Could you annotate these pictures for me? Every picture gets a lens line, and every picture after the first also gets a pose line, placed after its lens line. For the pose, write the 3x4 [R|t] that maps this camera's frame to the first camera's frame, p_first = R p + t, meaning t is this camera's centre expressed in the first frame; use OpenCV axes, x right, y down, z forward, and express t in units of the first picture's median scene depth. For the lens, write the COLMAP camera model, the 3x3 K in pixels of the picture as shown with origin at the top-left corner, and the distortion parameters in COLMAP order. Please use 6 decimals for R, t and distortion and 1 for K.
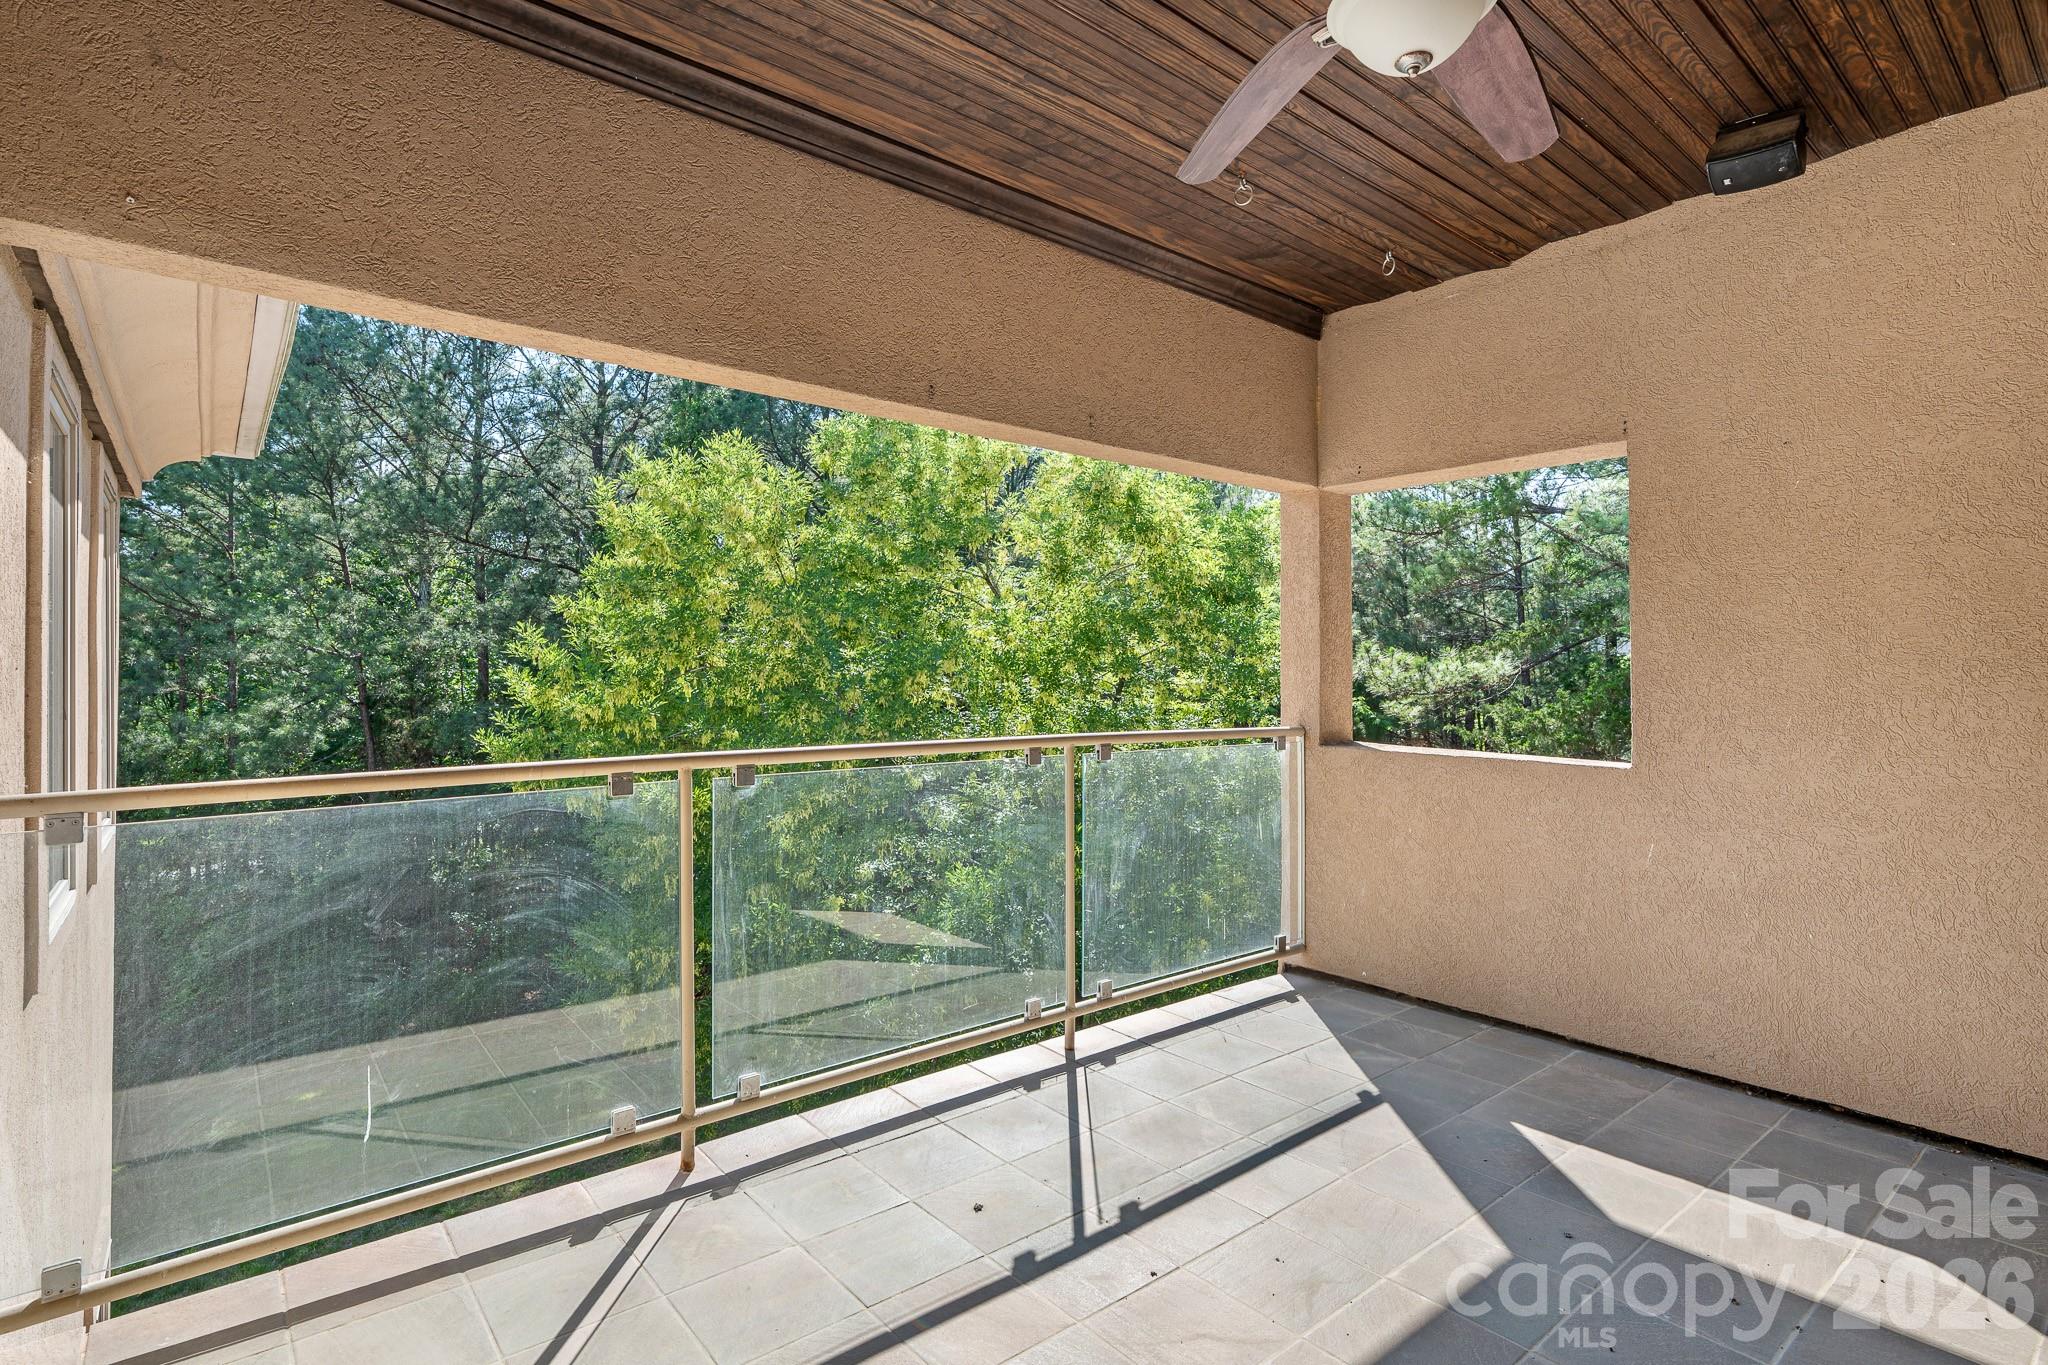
lens RADIAL K [[1003.3, 0, 1024.8], [0, 1003.3, 680.1], [0, 0, 1]] dist [-0.003477, 0.001801]
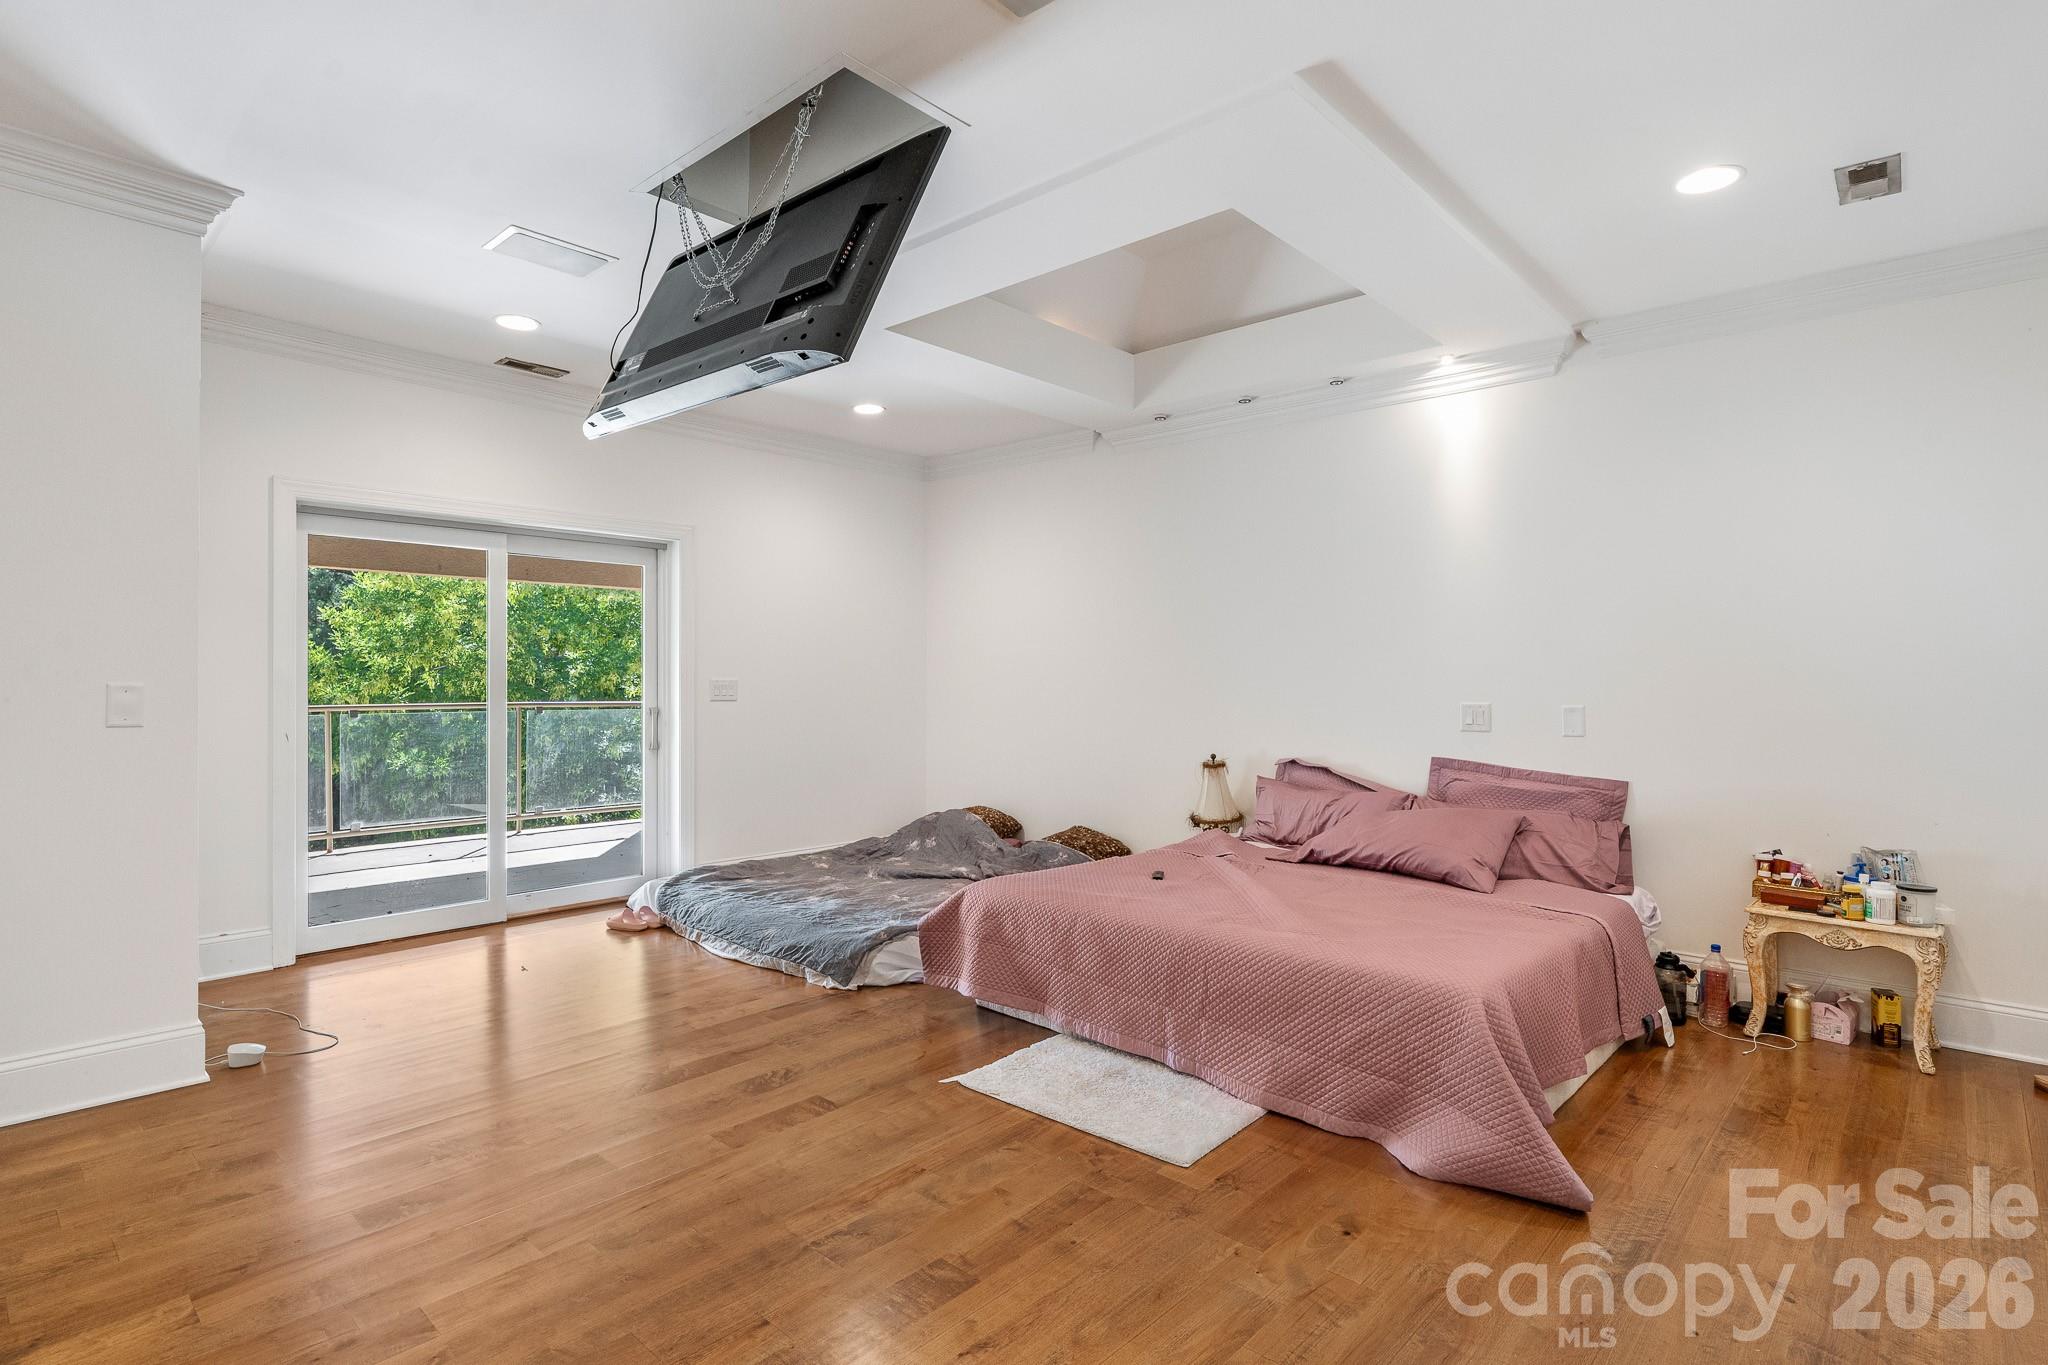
lens RADIAL K [[1003.3, 0, 1029.2], [0, 1003.3, 680.5], [0, 0, 1]] dist [-0.003477, 0.001801]
pose [[0.987985, 0.007034, 0.154392, 0.246282], [-0.007677, 0.999964, 0.003569, -0.004618], [-0.154361, -0.004711, 0.988003, -0.438991]]
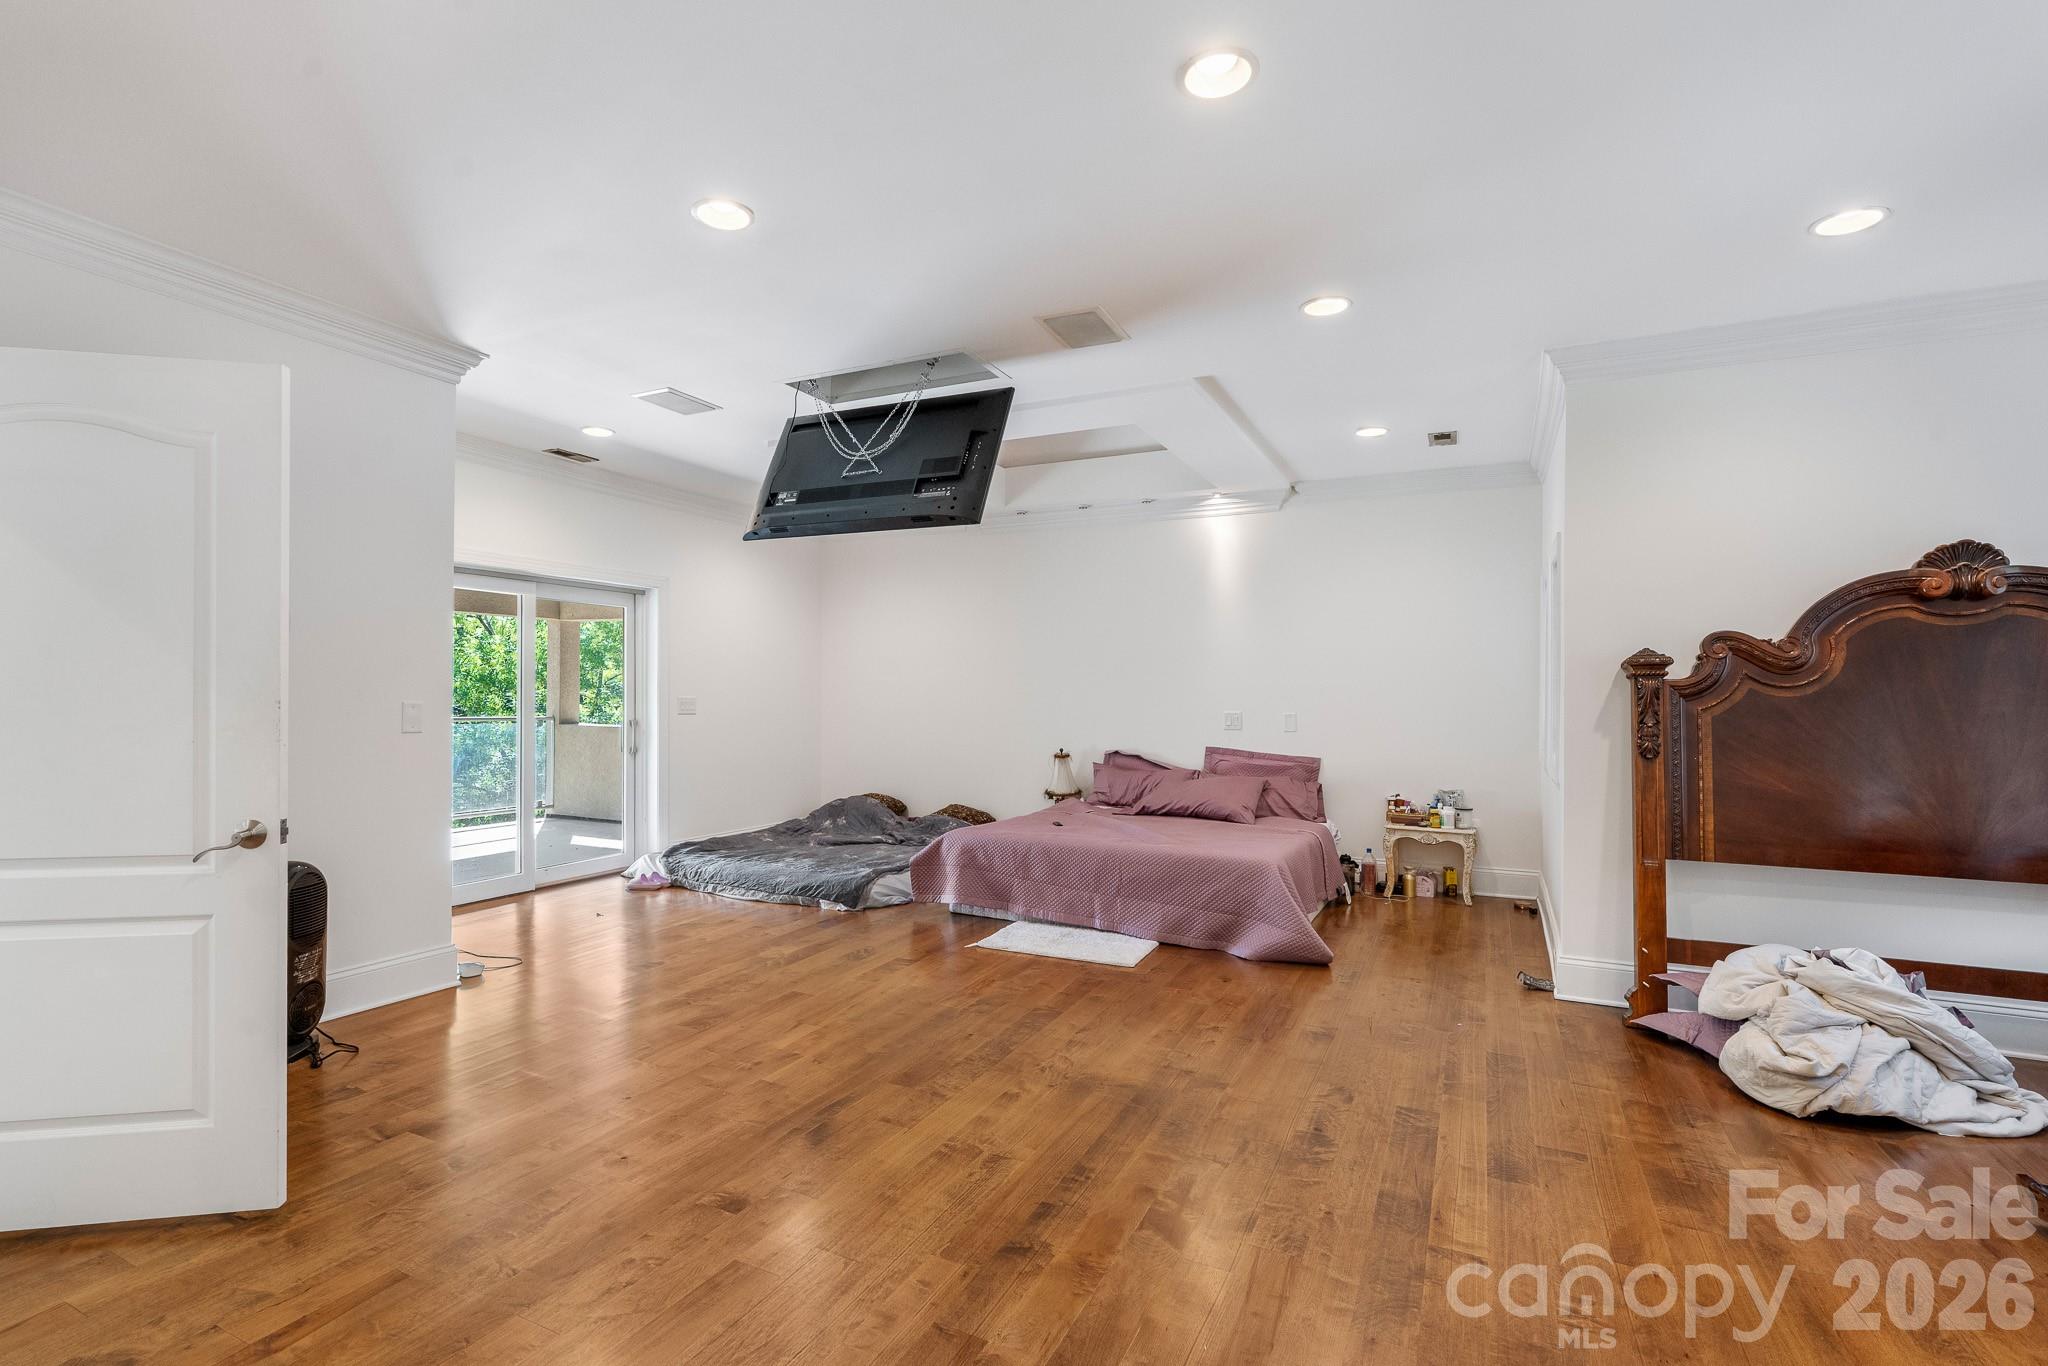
lens RADIAL K [[920.8, 0, 1022.2], [0, 920.8, 692.1], [0, 0, 1]] dist [-0.005413, 0.000424]
pose [[0.905853, 0.008269, 0.423511, 0.126946], [-0.007574, 0.999966, -0.003325, -0.005167], [-0.423524, -0.000196, 0.905885, -0.534475]]
